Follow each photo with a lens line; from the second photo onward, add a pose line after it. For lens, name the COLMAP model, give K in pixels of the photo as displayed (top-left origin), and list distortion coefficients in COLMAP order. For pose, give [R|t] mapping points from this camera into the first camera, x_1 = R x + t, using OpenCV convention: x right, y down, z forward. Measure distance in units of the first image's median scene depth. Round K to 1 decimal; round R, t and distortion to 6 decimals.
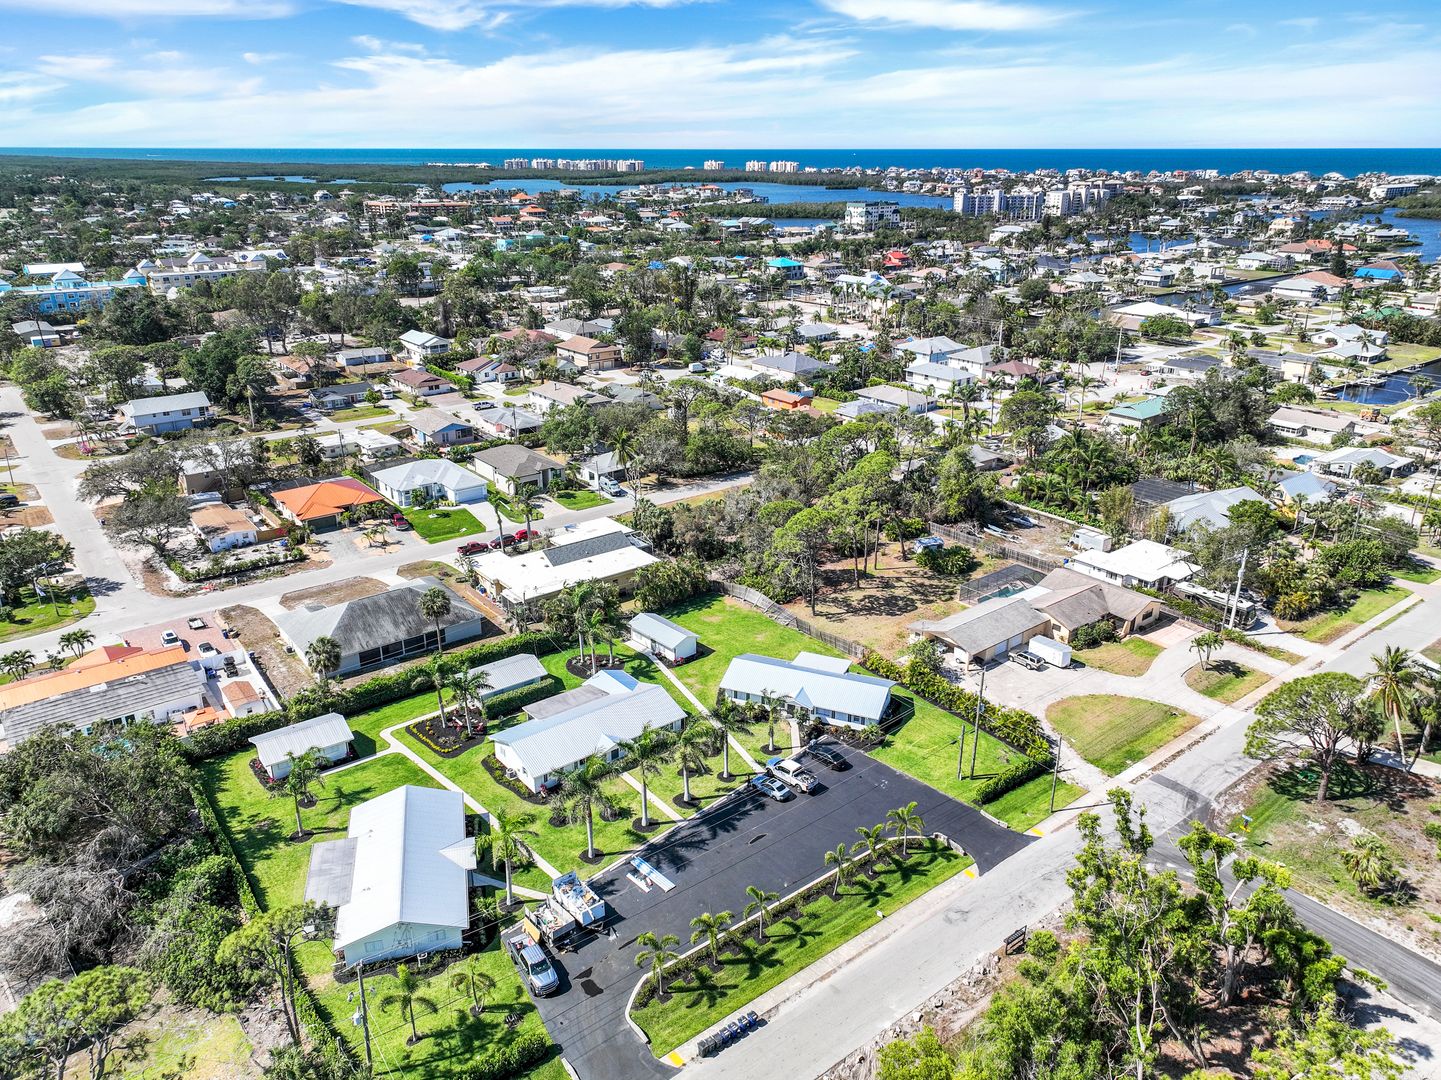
lens RADIAL K [[1021.1, 0, 720.5], [0, 1021.1, 540.0], [0, 0, 1]] dist [0.003507, 0.009659]
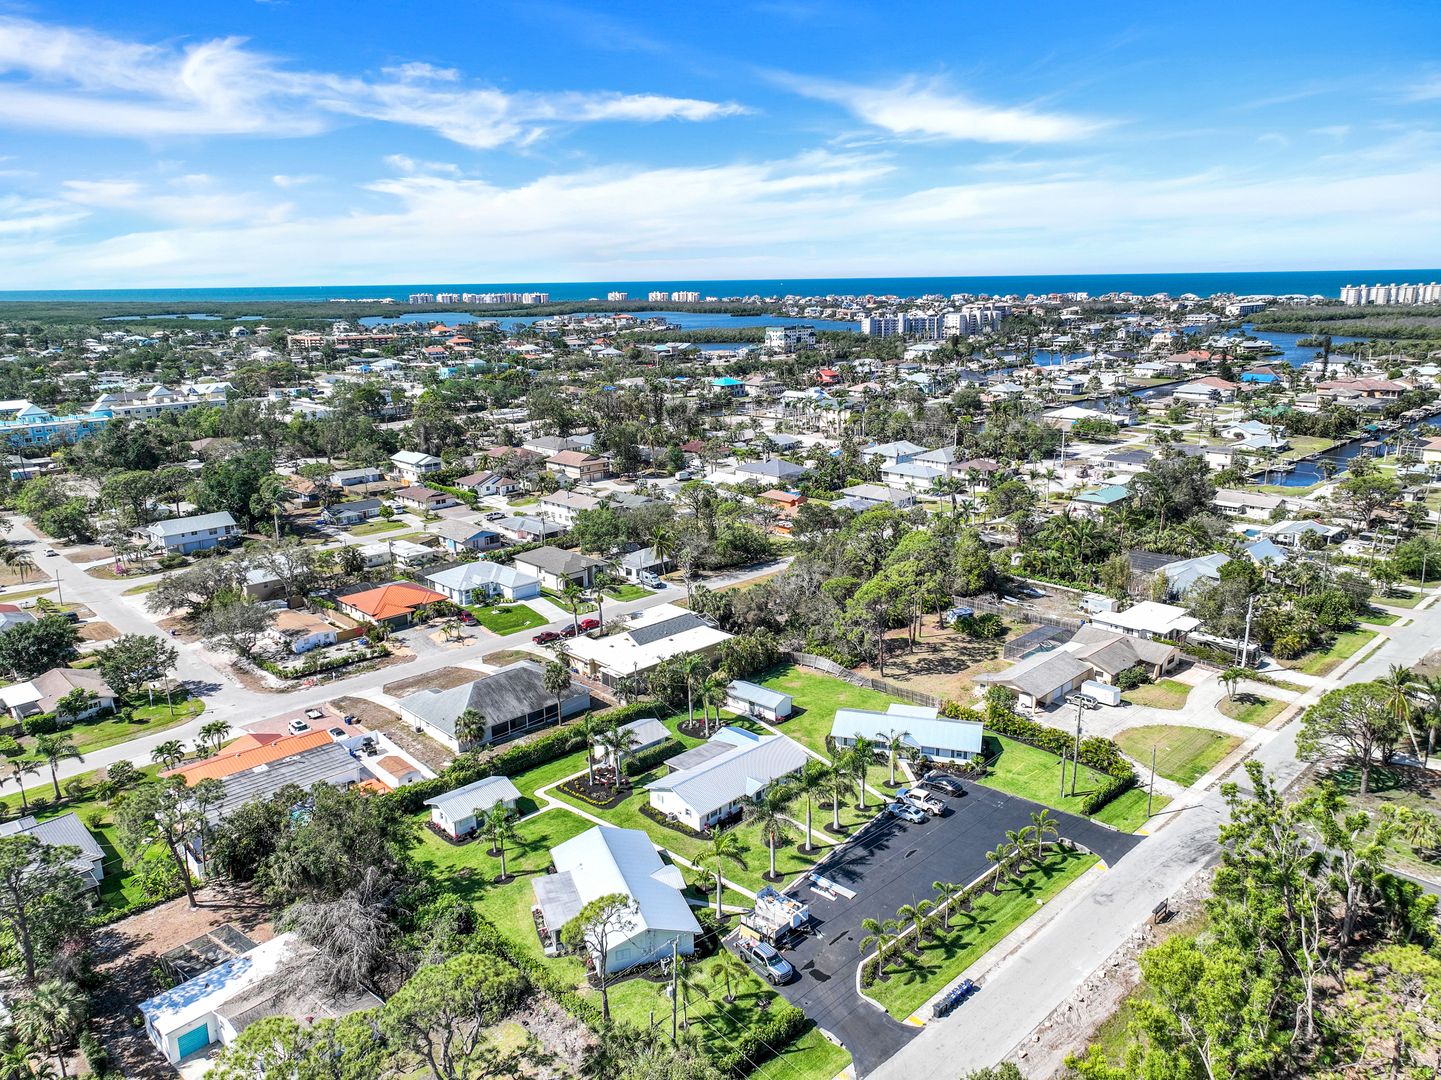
lens RADIAL K [[1021.1, 0, 720.5], [0, 1021.1, 540.0], [0, 0, 1]] dist [0.003507, 0.009659]
pose [[0.994889, -0.039595, 0.092890, -0.144013], [0.050162, 0.992175, -0.114332, 0.035319], [-0.087636, 0.118407, 0.989090, -0.080693]]
